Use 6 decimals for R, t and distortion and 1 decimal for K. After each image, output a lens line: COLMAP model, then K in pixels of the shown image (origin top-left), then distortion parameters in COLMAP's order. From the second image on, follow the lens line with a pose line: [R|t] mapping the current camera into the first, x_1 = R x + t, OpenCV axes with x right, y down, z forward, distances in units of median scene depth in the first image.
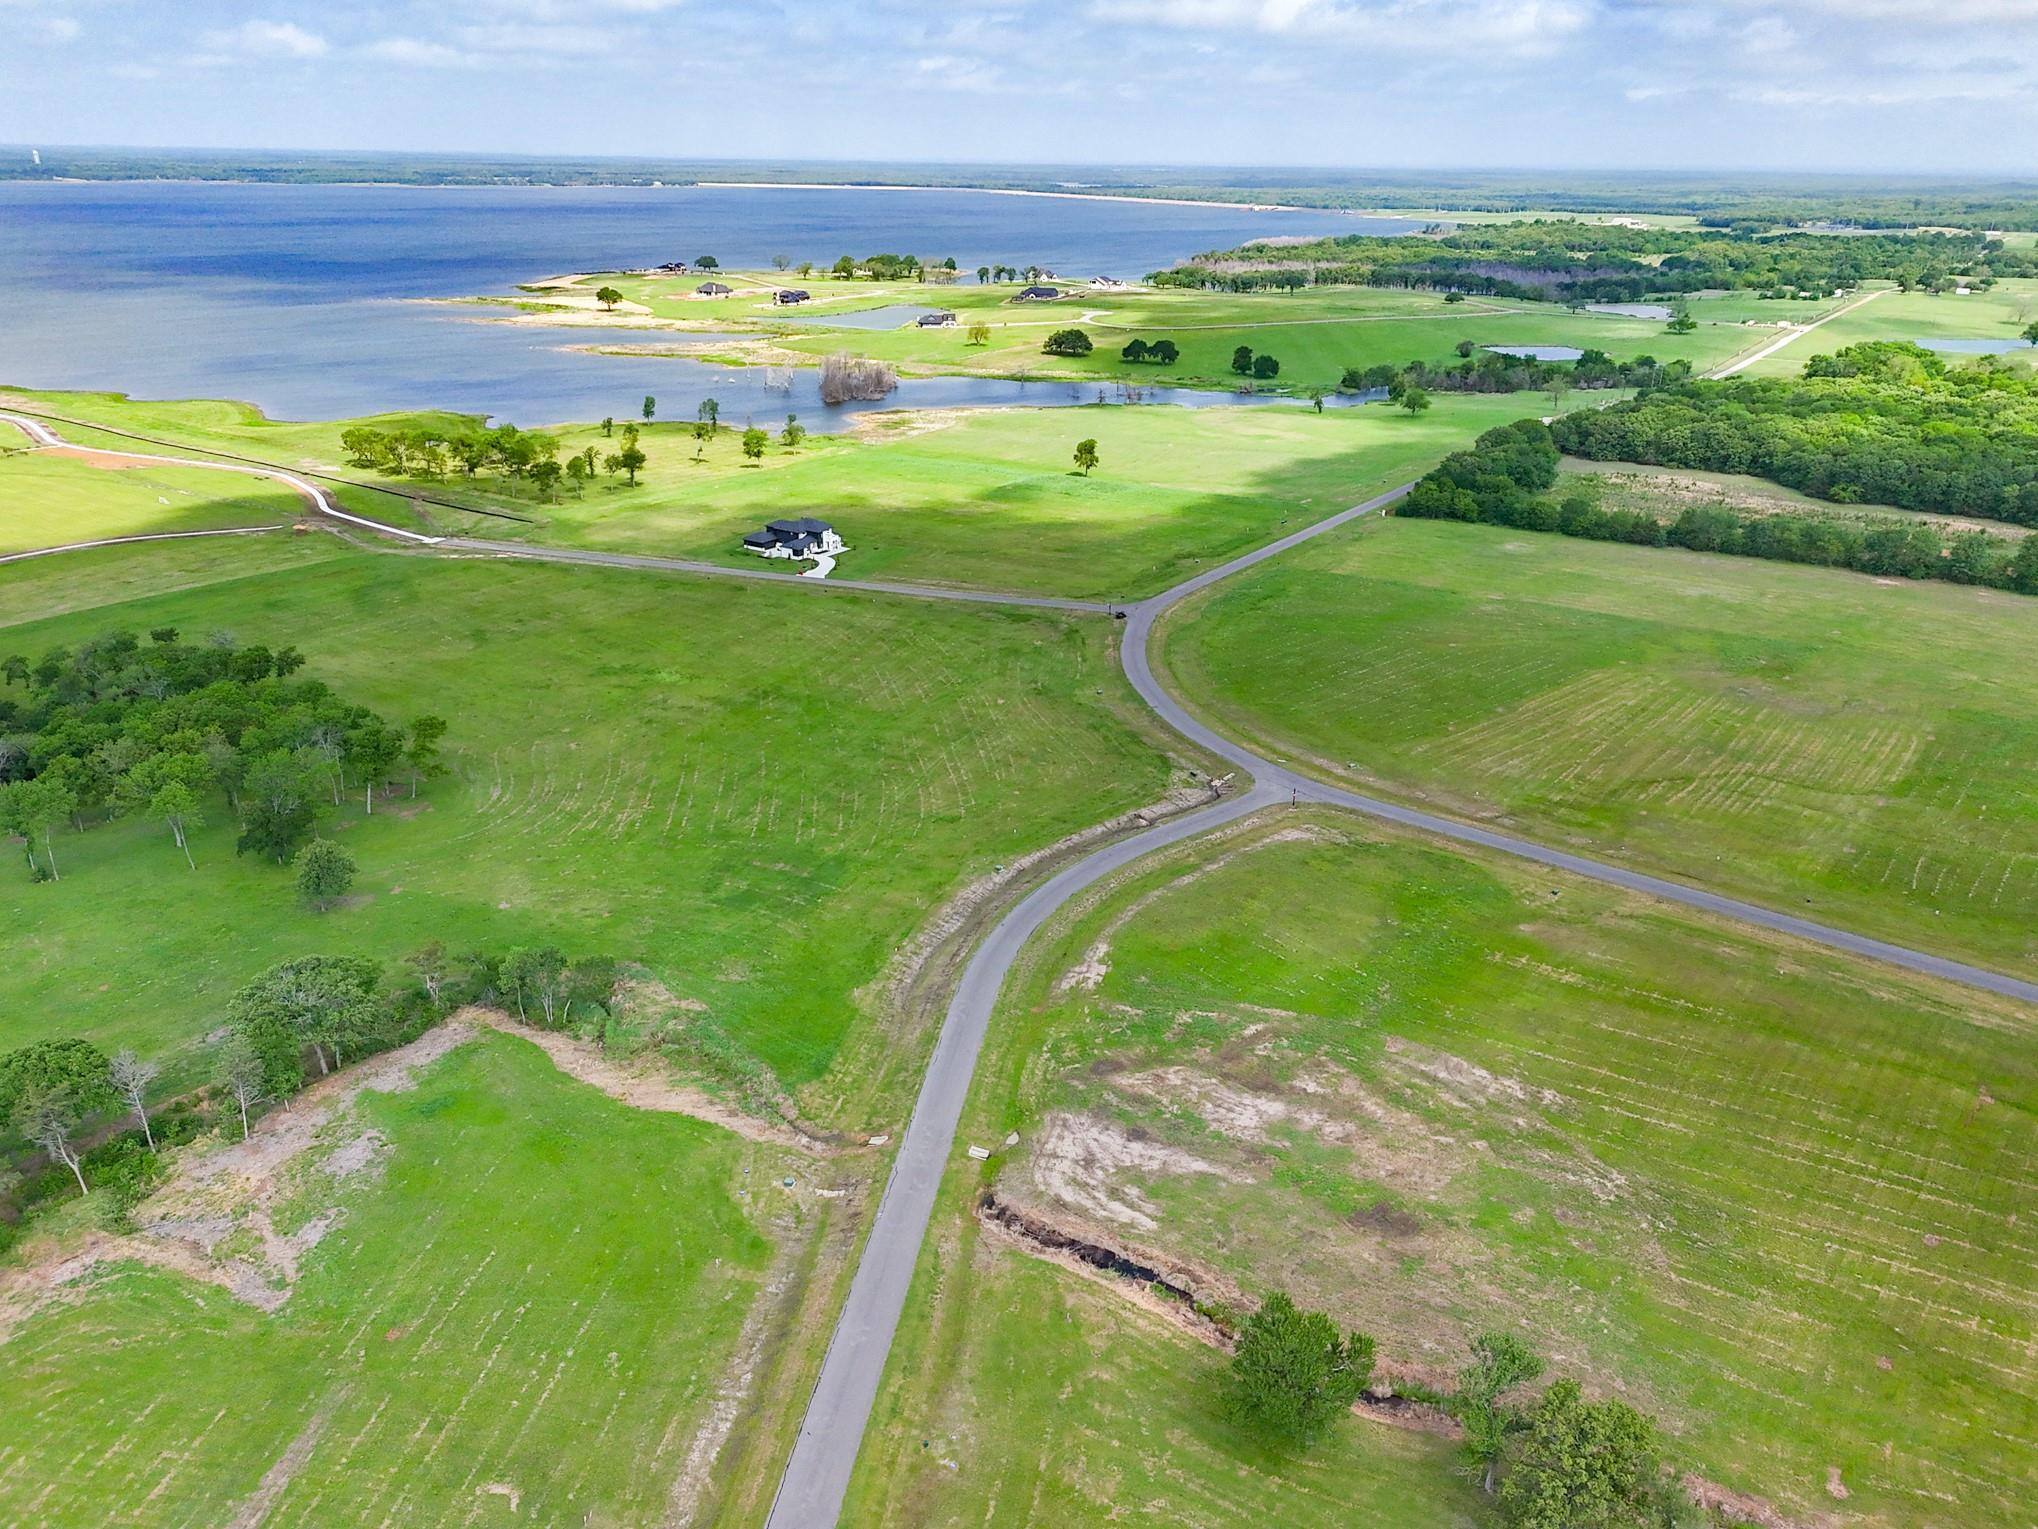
lens RADIAL K [[1495.3, 0, 1019.0], [0, 1495.3, 764.5], [0, 0, 1]] dist [0.101435, -0.128908]
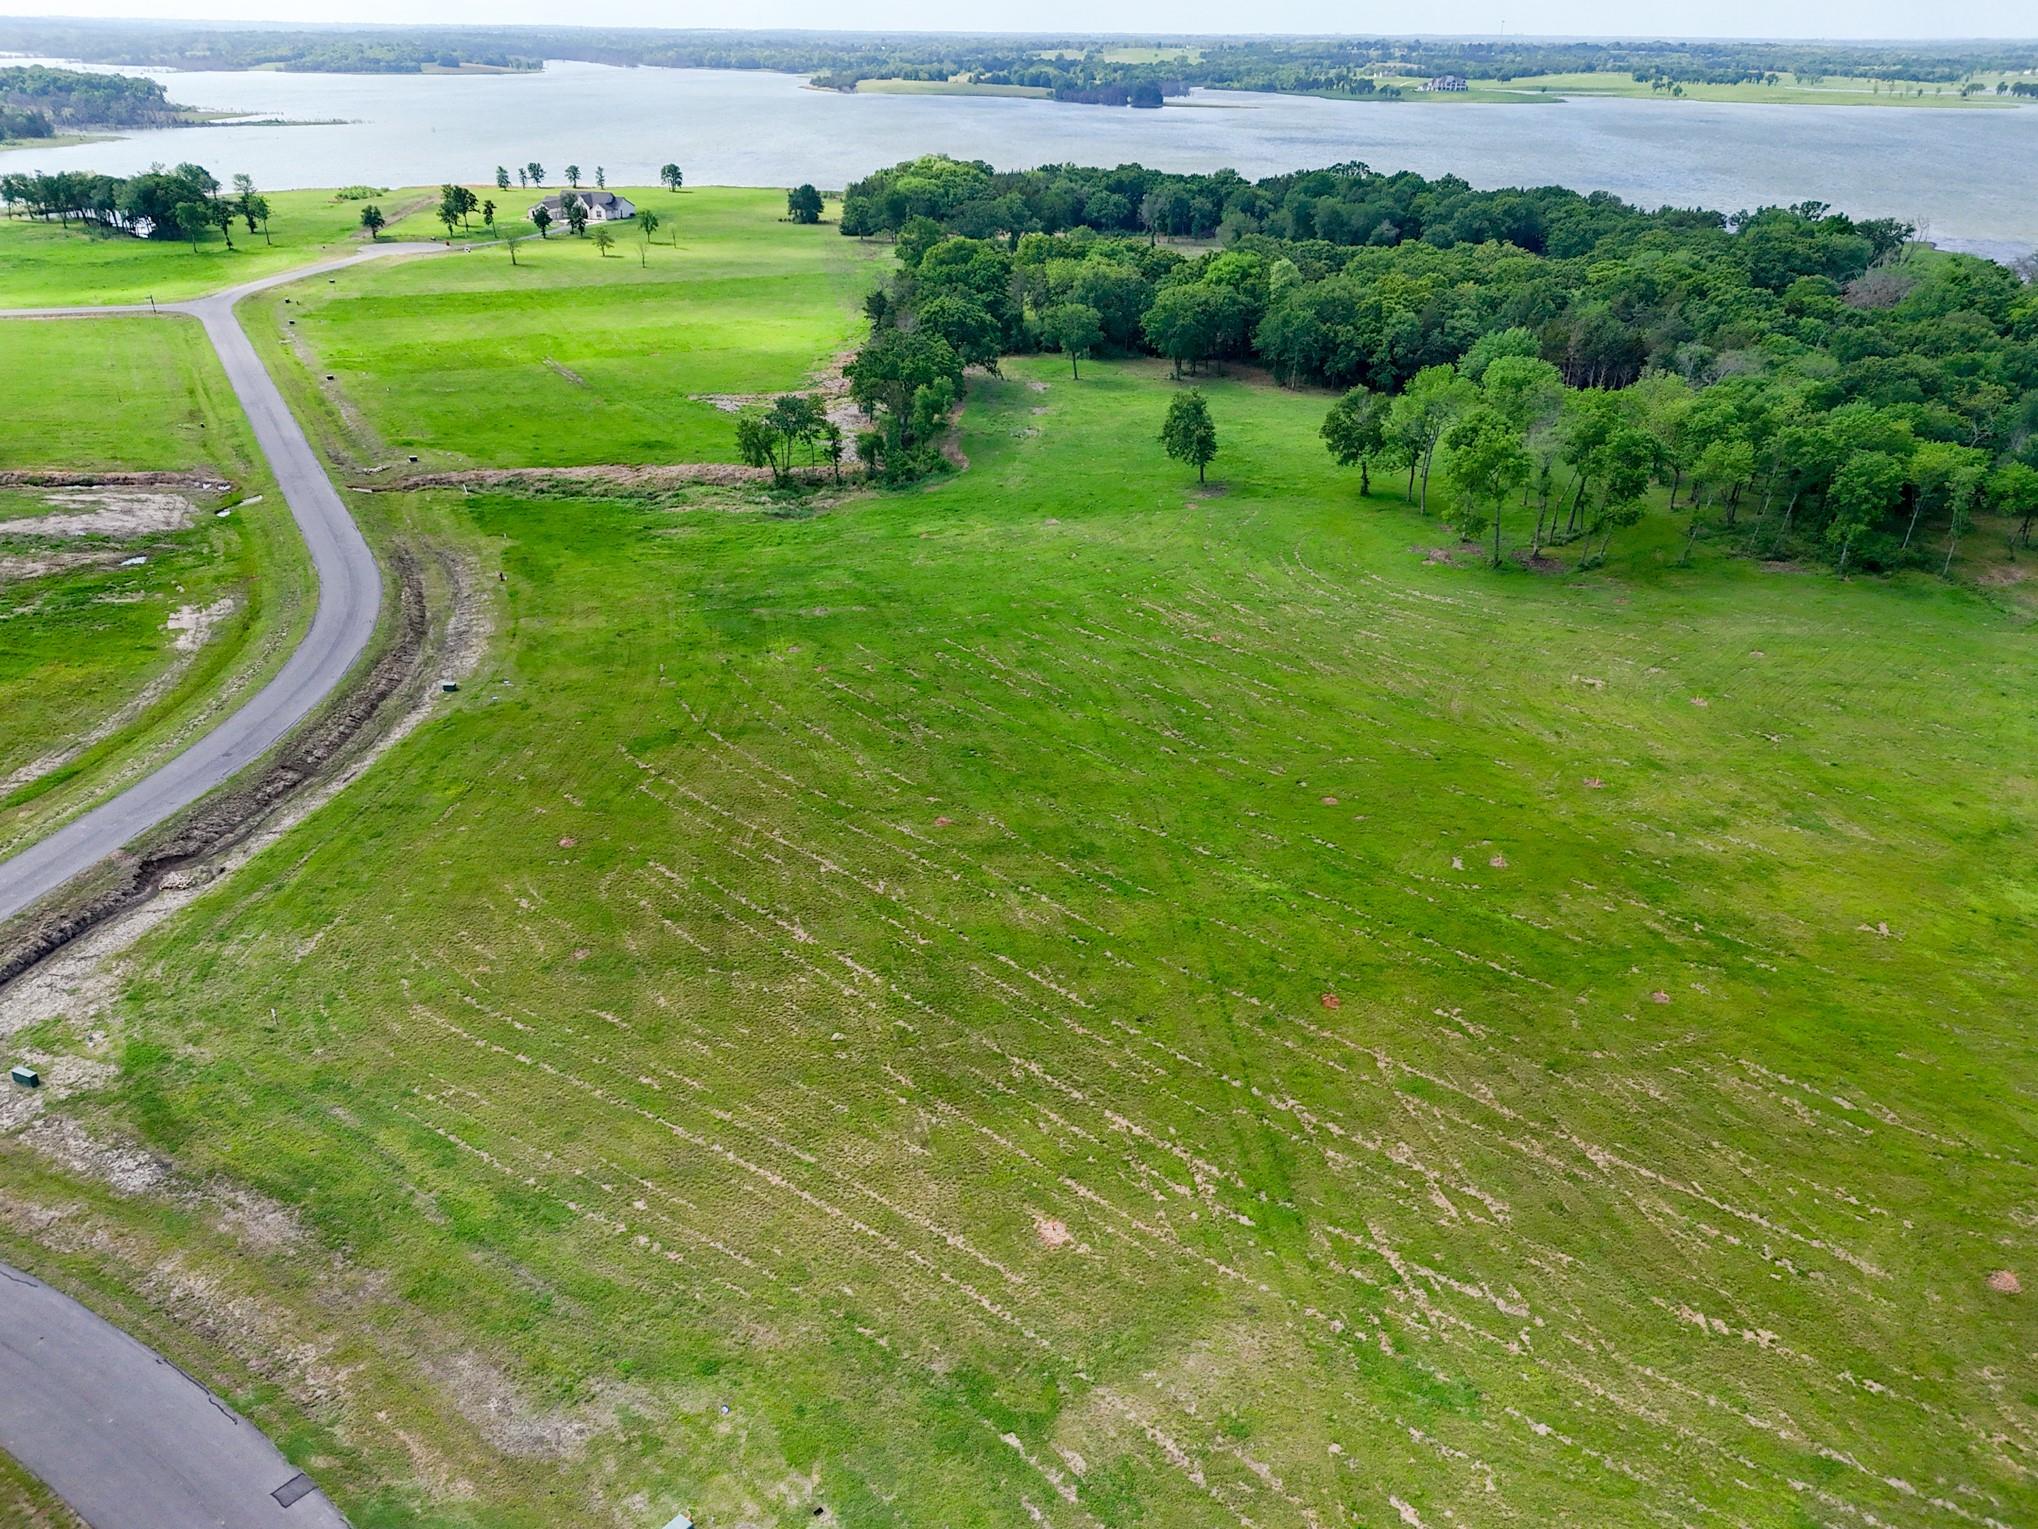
lens RADIAL K [[1503.0, 0, 1022.1], [0, 1503.0, 759.2], [0, 0, 1]] dist [0.050678, -0.040731]
pose [[-0.791694, 0.247529, -0.558525, 0.128378], [-0.246620, 0.706941, 0.662882, -0.309344], [0.558927, 0.662543, -0.498635, 1.364375]]
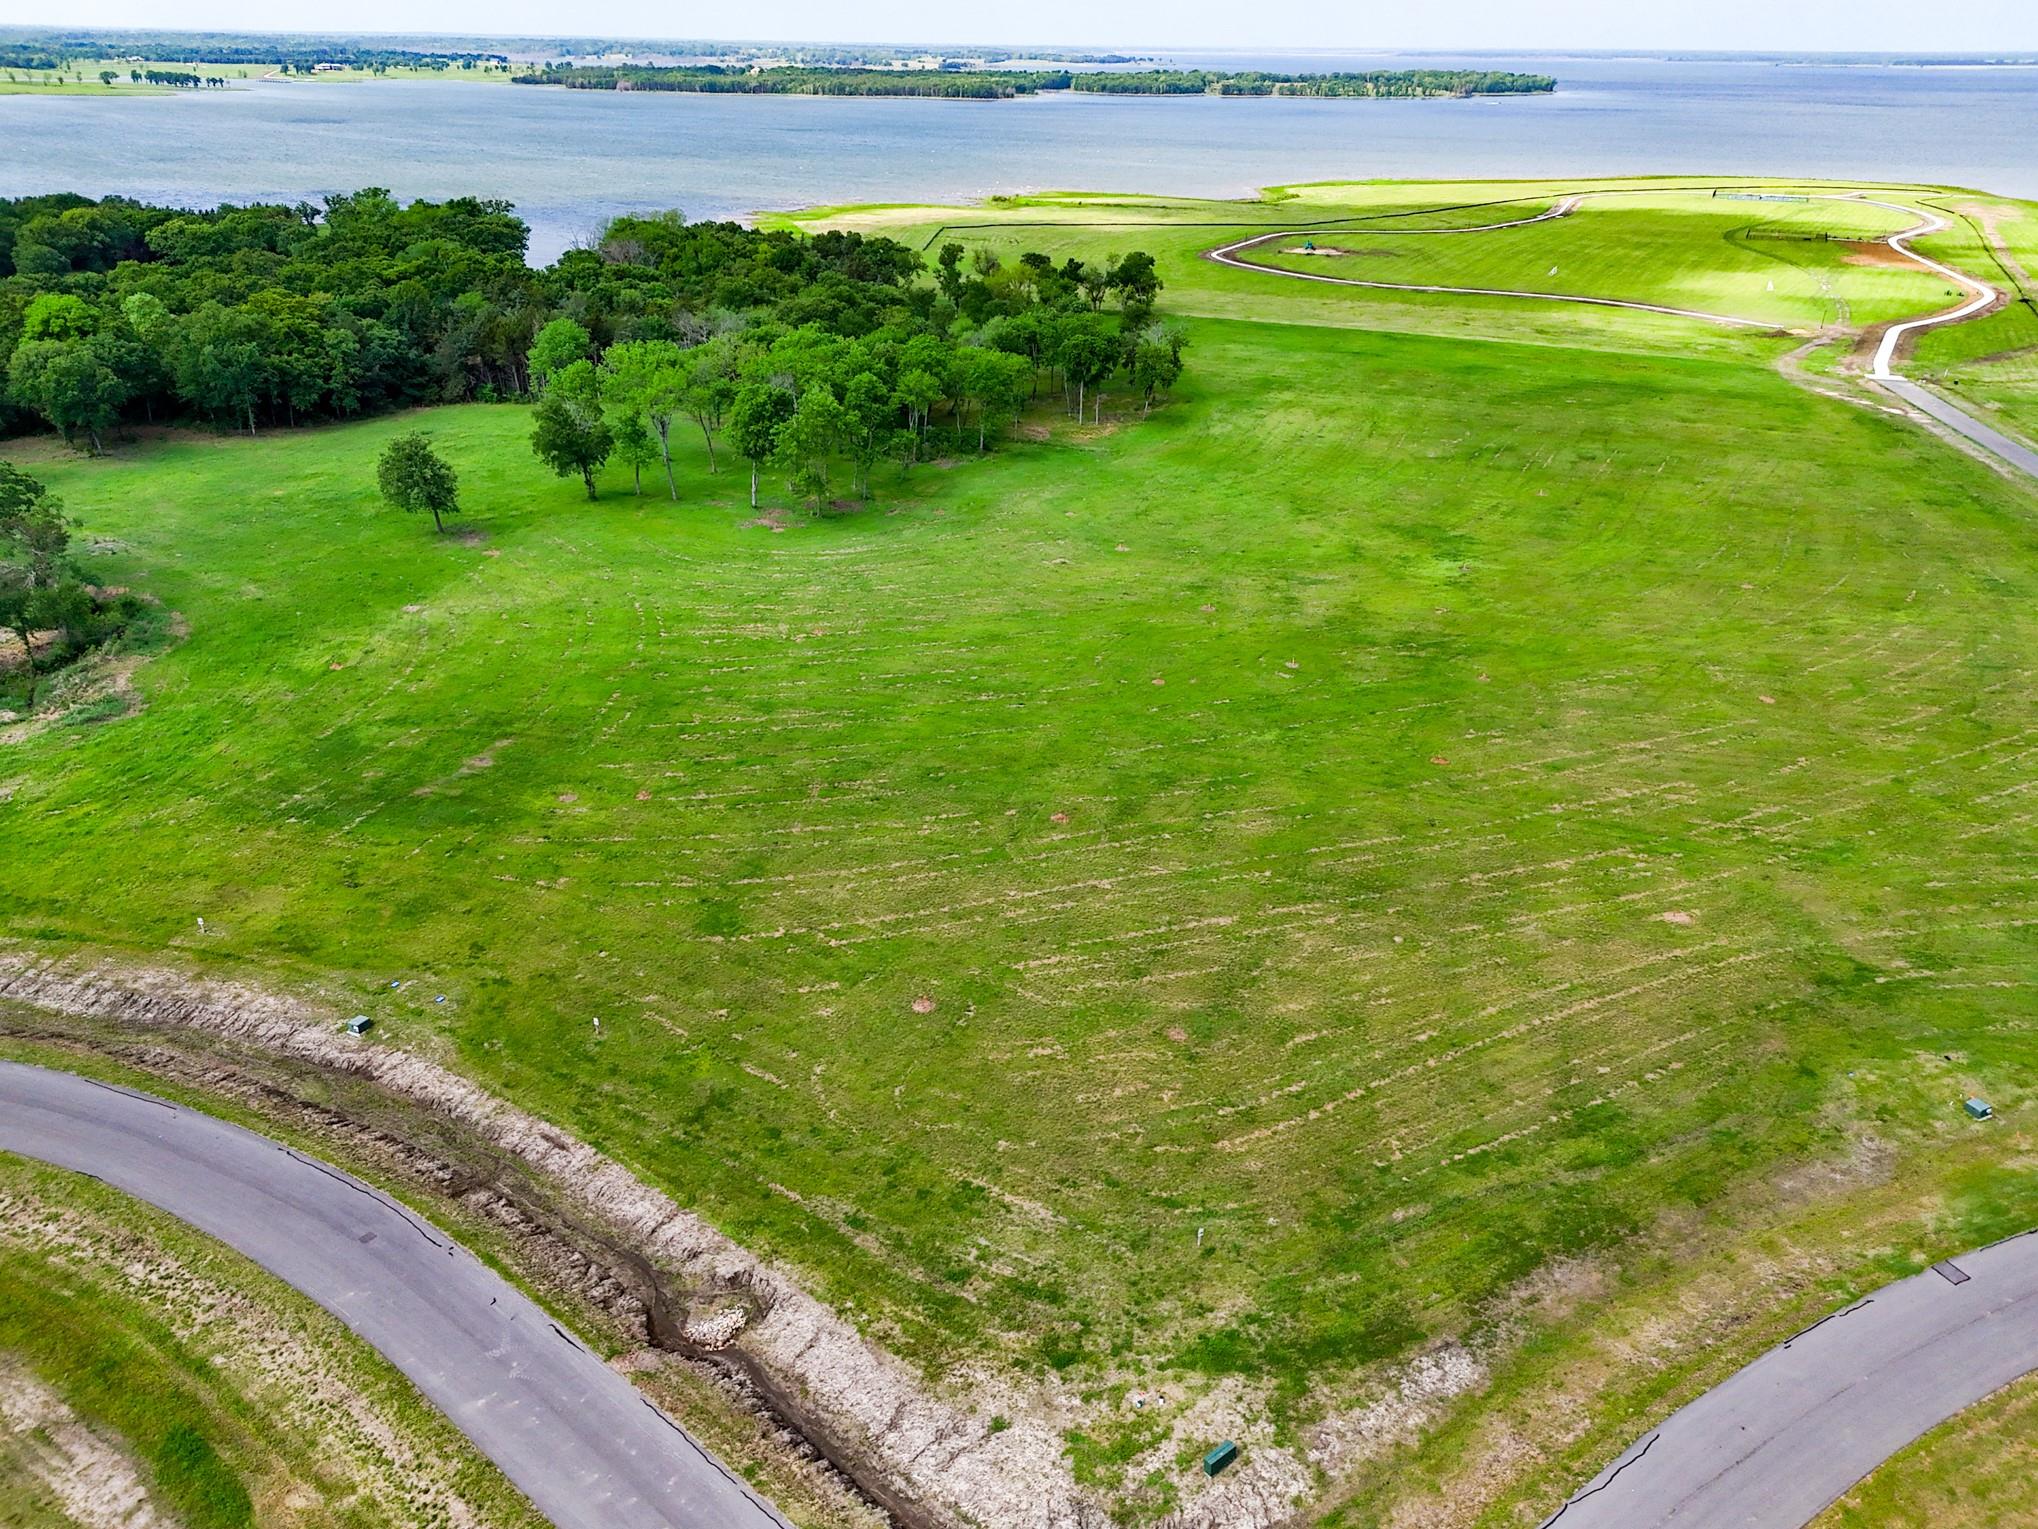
lens RADIAL K [[1503.0, 0, 1022.1], [0, 1503.0, 759.2], [0, 0, 1]] dist [0.050678, -0.040731]
pose [[0.161794, 0.414271, -0.895658, 0.297732], [-0.379321, 0.863994, 0.331104, -0.157696], [0.911010, 0.286171, 0.296930, 0.995039]]
